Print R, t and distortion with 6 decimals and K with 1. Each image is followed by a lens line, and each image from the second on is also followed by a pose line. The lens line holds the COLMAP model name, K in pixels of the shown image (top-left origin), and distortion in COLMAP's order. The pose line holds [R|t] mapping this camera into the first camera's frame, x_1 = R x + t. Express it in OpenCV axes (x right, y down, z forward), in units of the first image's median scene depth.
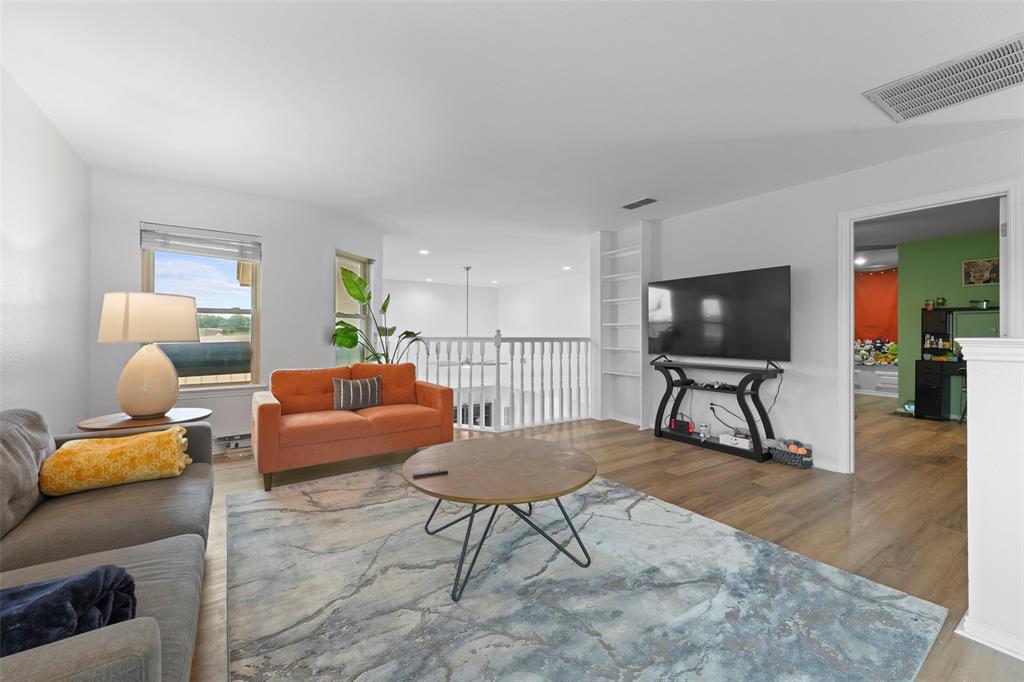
lens RADIAL K [[412.3, 0, 512.3], [0, 412.3, 333.3], [0, 0, 1]] dist [0.001406, -0.000400]
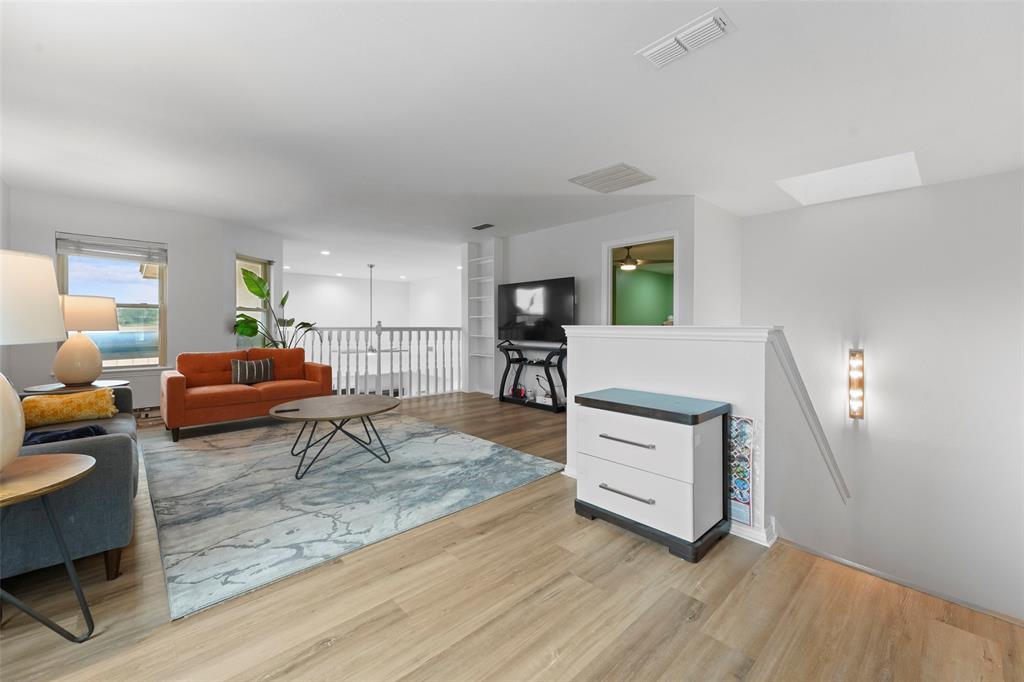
lens RADIAL K [[411.7, 0, 512.3], [0, 411.7, 327.4], [0, 0, 1]] dist [-0.001762, -0.000196]
pose [[0.987856, -0.003572, 0.155331, 0.211203], [0.002319, 0.999963, 0.008243, 0.001312], [-0.155355, -0.007783, 0.987828, -0.364065]]
